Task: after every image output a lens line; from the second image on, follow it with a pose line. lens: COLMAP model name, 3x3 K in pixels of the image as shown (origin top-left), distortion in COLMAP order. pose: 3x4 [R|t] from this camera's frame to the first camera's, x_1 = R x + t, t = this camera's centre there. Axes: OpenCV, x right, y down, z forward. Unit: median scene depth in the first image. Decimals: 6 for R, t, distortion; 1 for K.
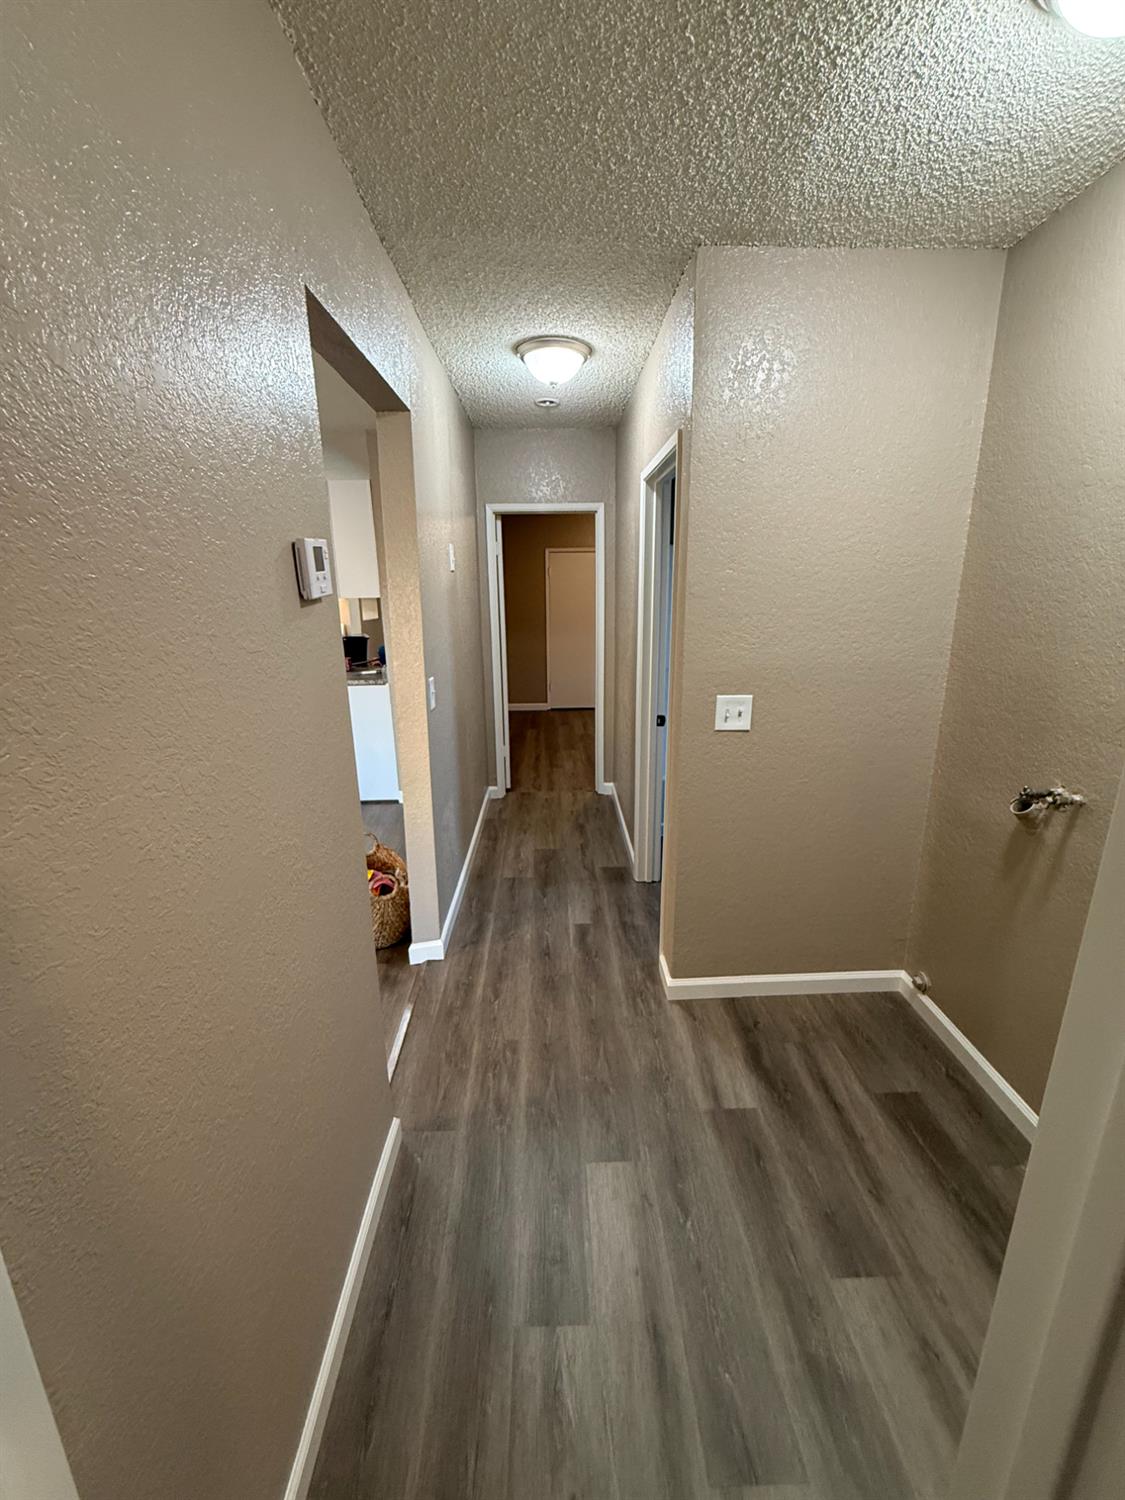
lens RADIAL K [[623.0, 0, 562.5], [0, 623.0, 750.0], [0, 0, 1]] dist [-0.003011, -0.000401]
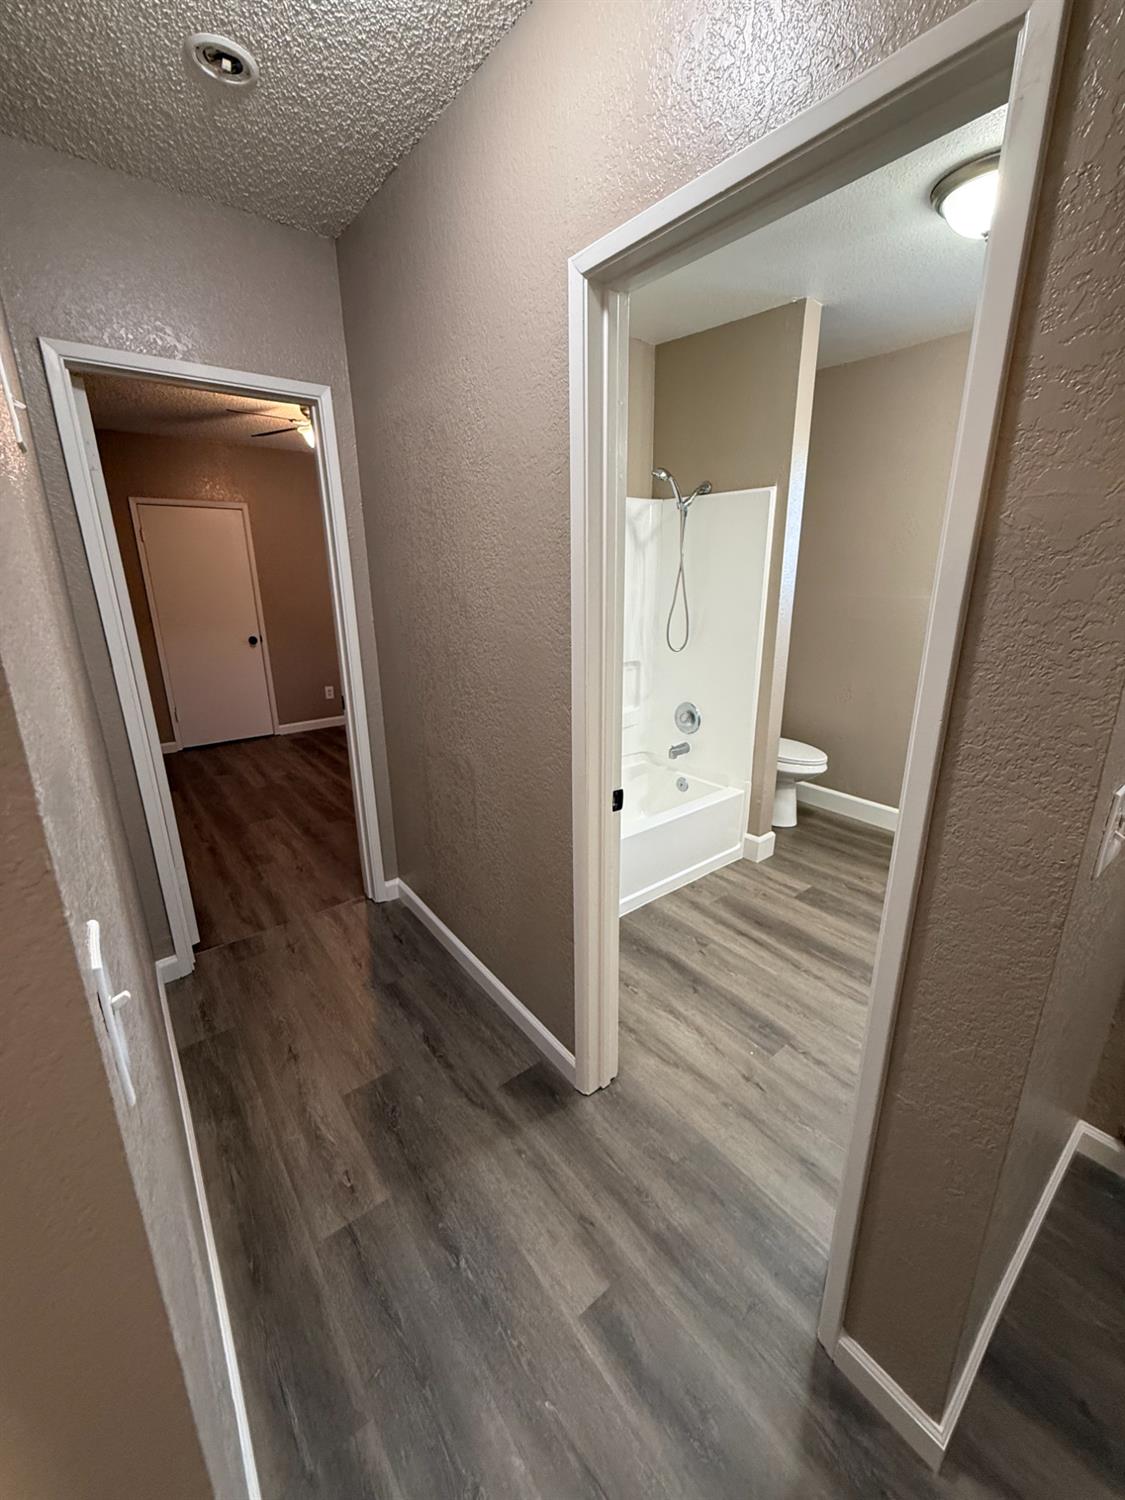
lens RADIAL K [[595.0, 0, 565.9], [0, 595.0, 743.7], [0, 0, 1]] dist [-0.002669, -0.000186]
pose [[0.794374, -0.161393, 0.585595, -0.239647], [0.148747, 0.986389, 0.070075, -0.205936], [-0.588935, 0.031440, 0.807569, 0.964687]]
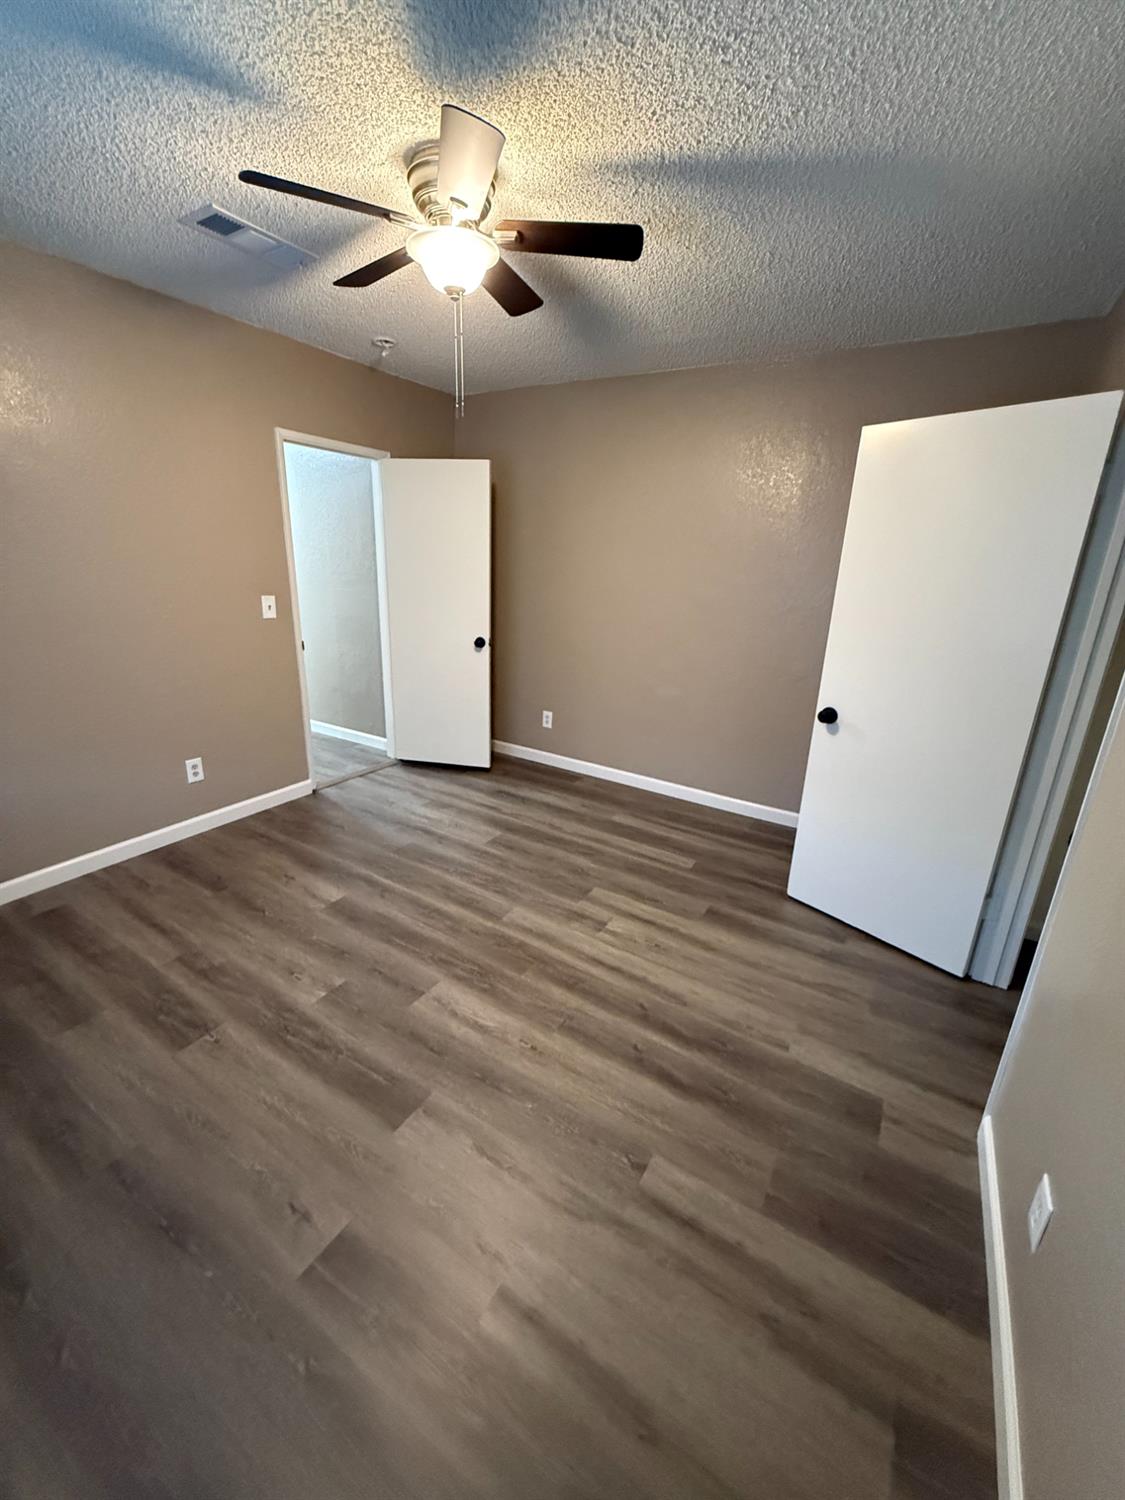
lens RADIAL K [[604.2, 0, 559.0], [0, 604.2, 746.4], [0, 0, 1]] dist [0.002582, 0.000053]
pose [[-0.552767, 0.249640, -0.795065, 1.018028], [-0.234150, 0.869112, 0.435681, -0.864272], [0.799764, 0.426995, -0.421963, 3.369584]]
